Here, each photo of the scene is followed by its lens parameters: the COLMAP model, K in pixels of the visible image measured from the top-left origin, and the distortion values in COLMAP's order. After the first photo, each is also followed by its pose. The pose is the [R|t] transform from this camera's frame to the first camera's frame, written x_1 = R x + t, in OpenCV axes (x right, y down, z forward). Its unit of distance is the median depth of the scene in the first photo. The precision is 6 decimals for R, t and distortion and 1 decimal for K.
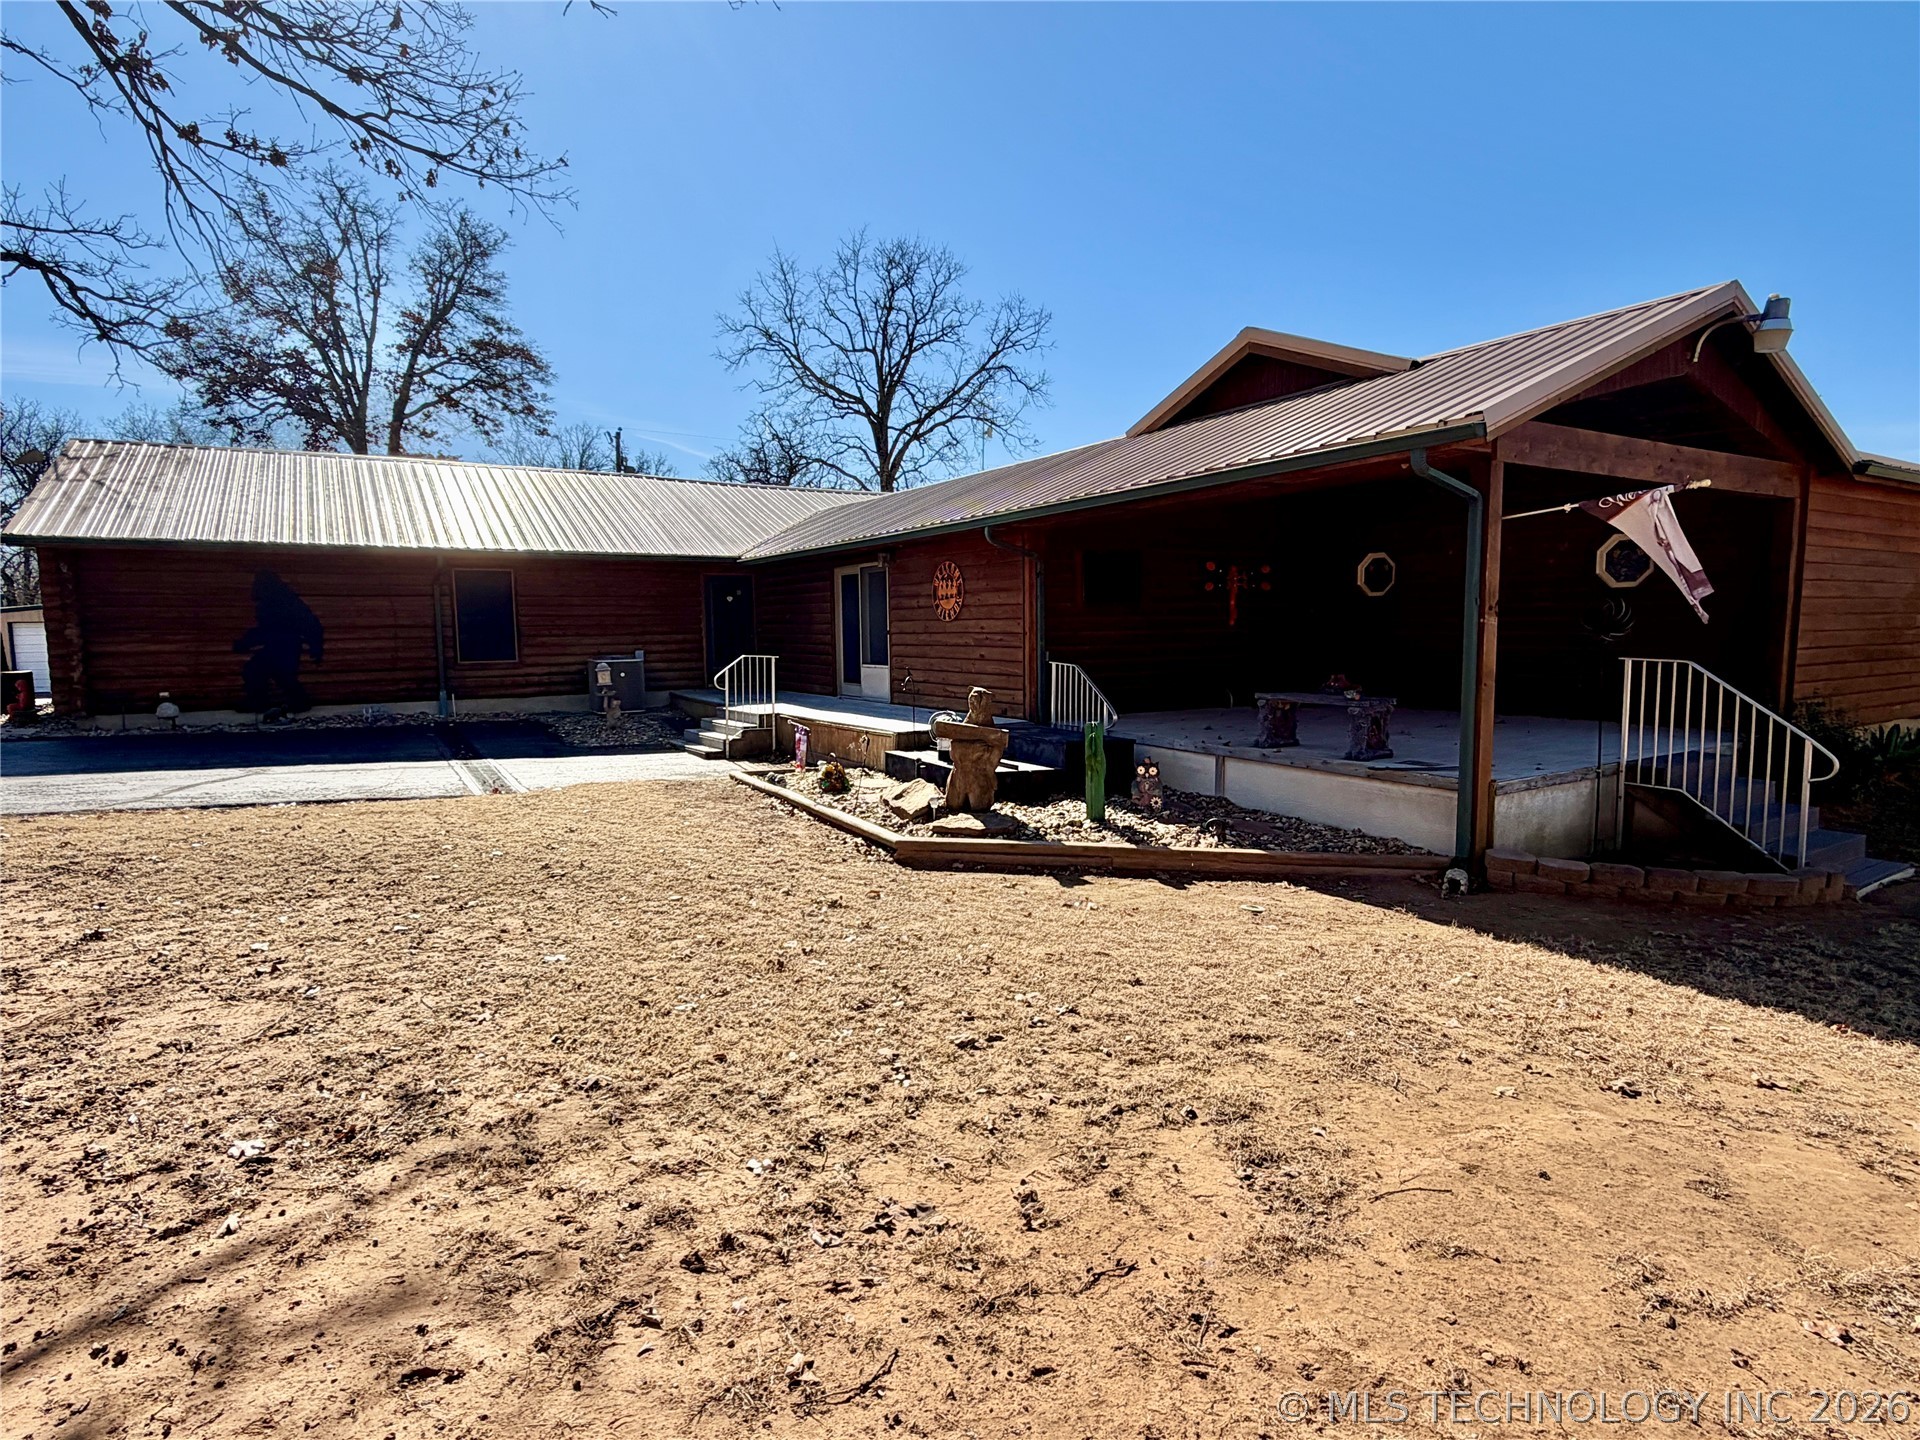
lens RADIAL K [[1007.7, 0, 960.0], [0, 1007.7, 720.0], [0, 0, 1]] dist [0.000664, 0.001294]
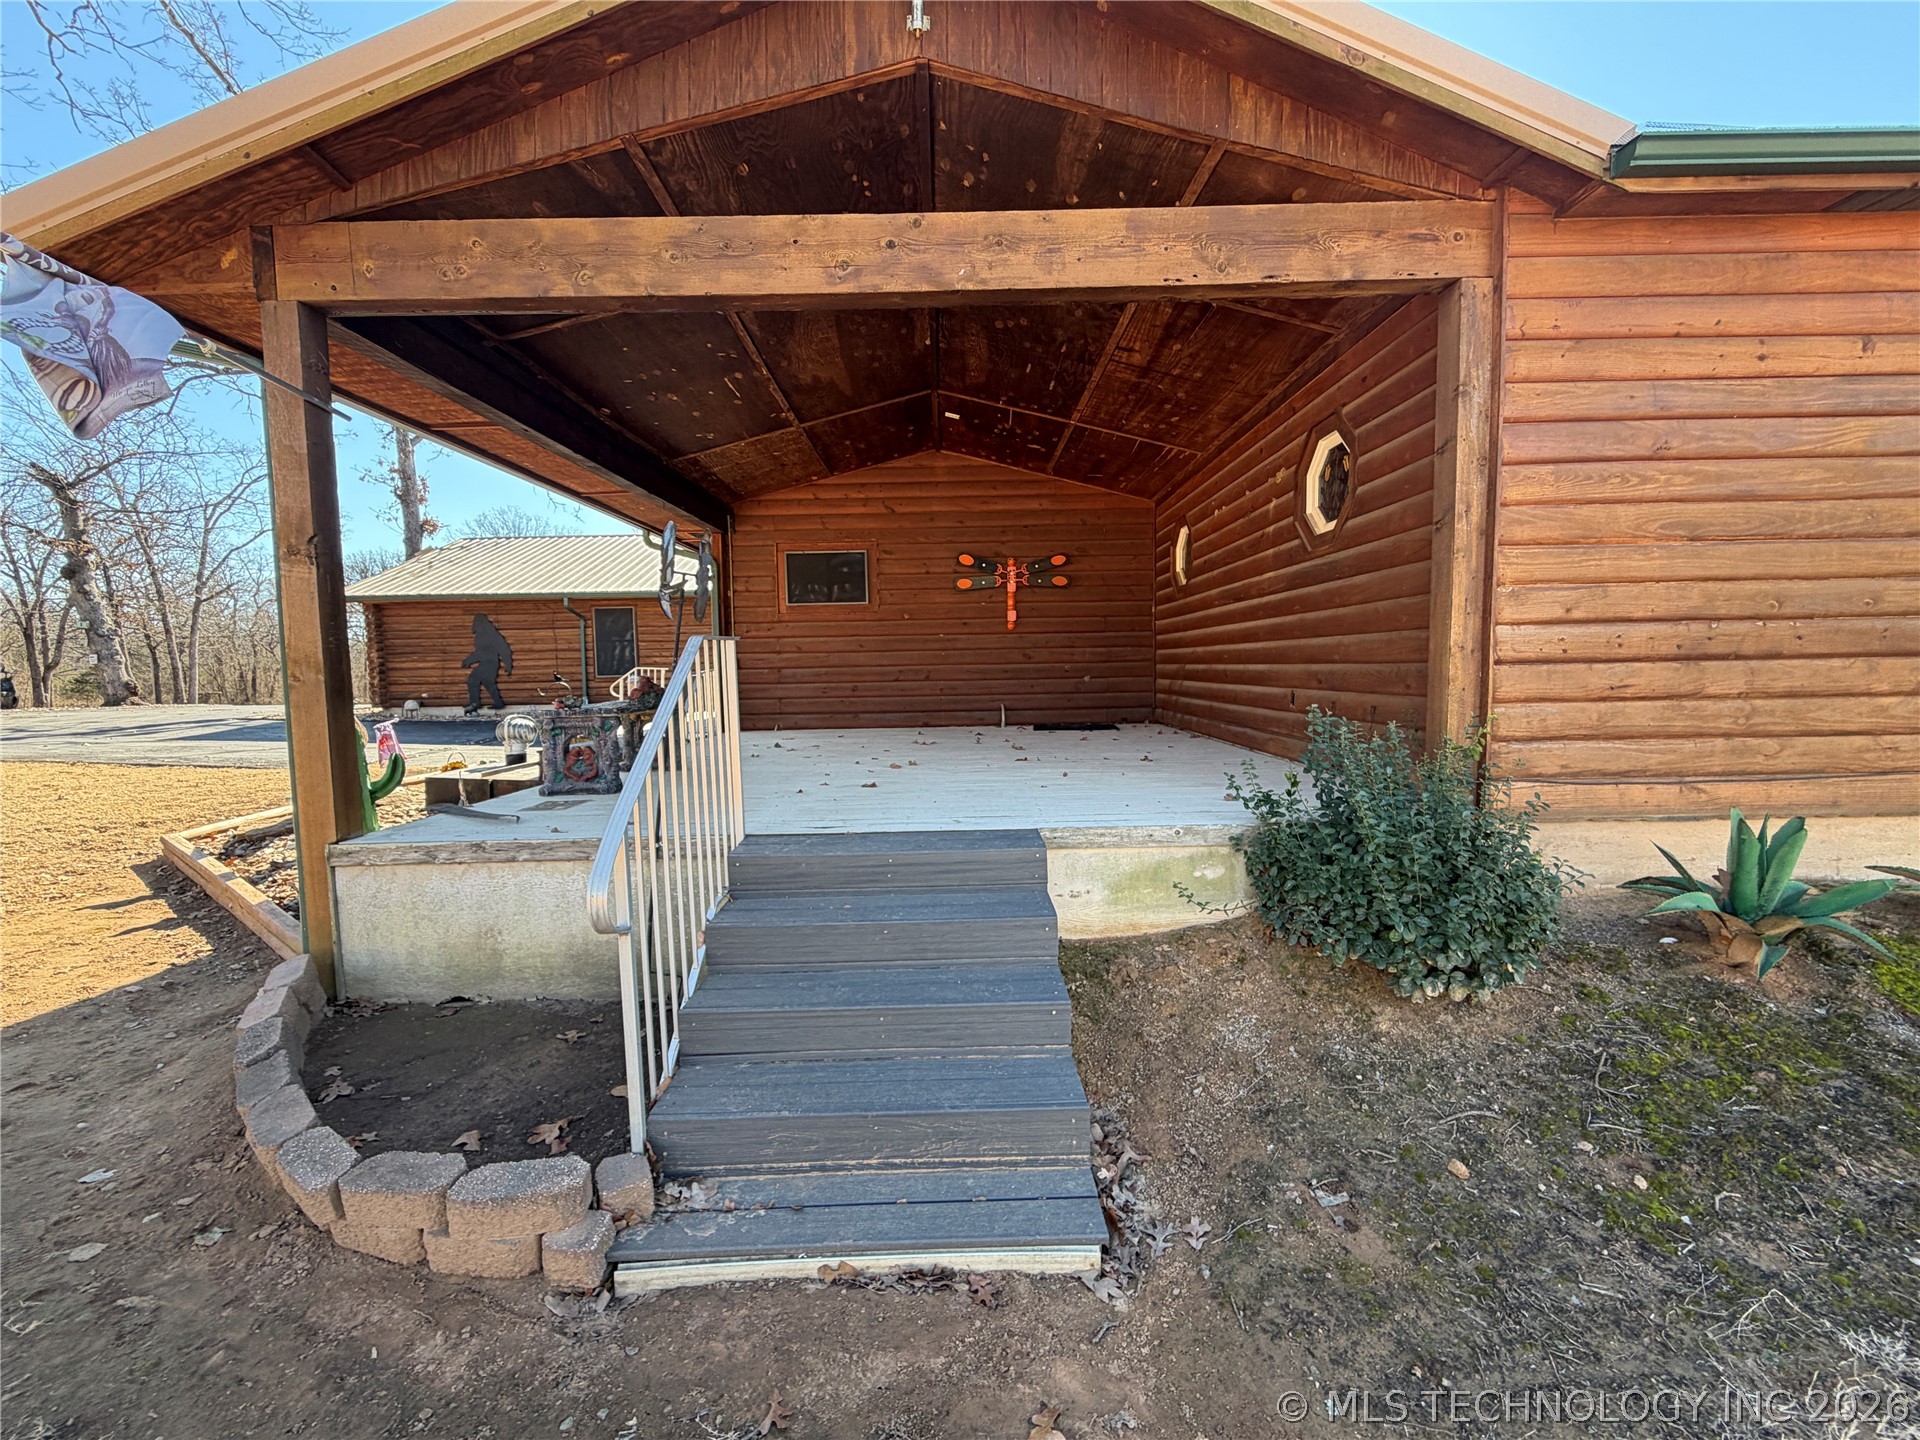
lens RADIAL K [[780.8, 0, 960.0], [0, 780.8, 720.0], [0, 0, 1]] dist [-0.000065, -0.000006]
pose [[0.857907, 0.029547, -0.512955, 0.569237], [-0.035315, 0.999375, -0.001498, -0.016032], [0.512590, 0.019400, 0.858414, 0.422971]]
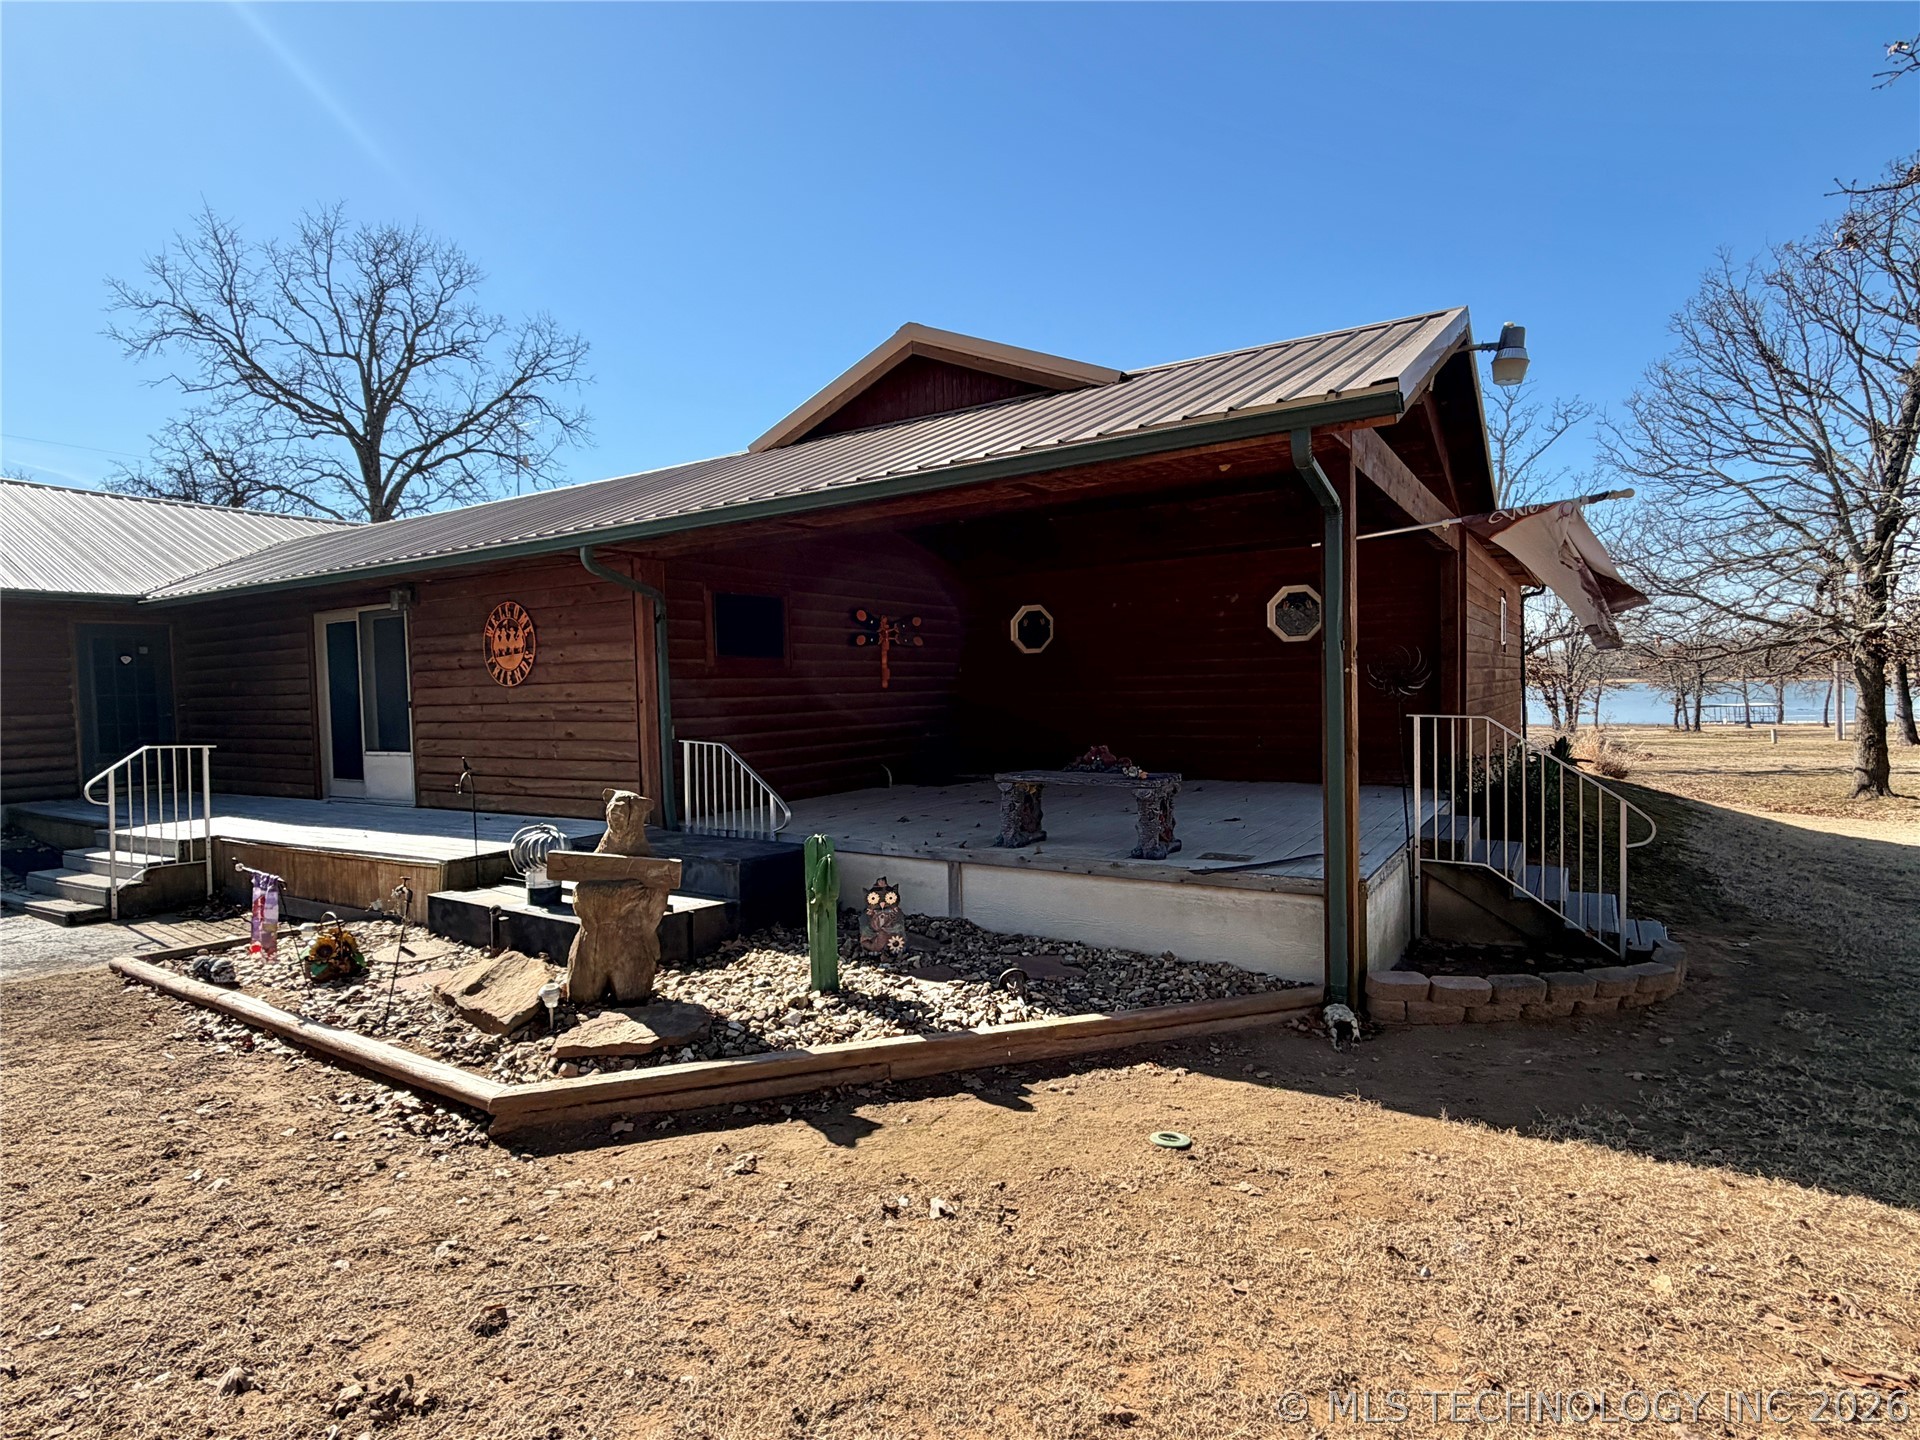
lens RADIAL K [[1007.7, 0, 960.0], [0, 1007.7, 720.0], [0, 0, 1]] dist [0.000664, 0.001294]
pose [[0.897835, -0.027095, 0.439498, -0.039487], [0.056695, 0.996910, -0.054362, -0.018780], [-0.436667, 0.073726, 0.896597, 0.232578]]
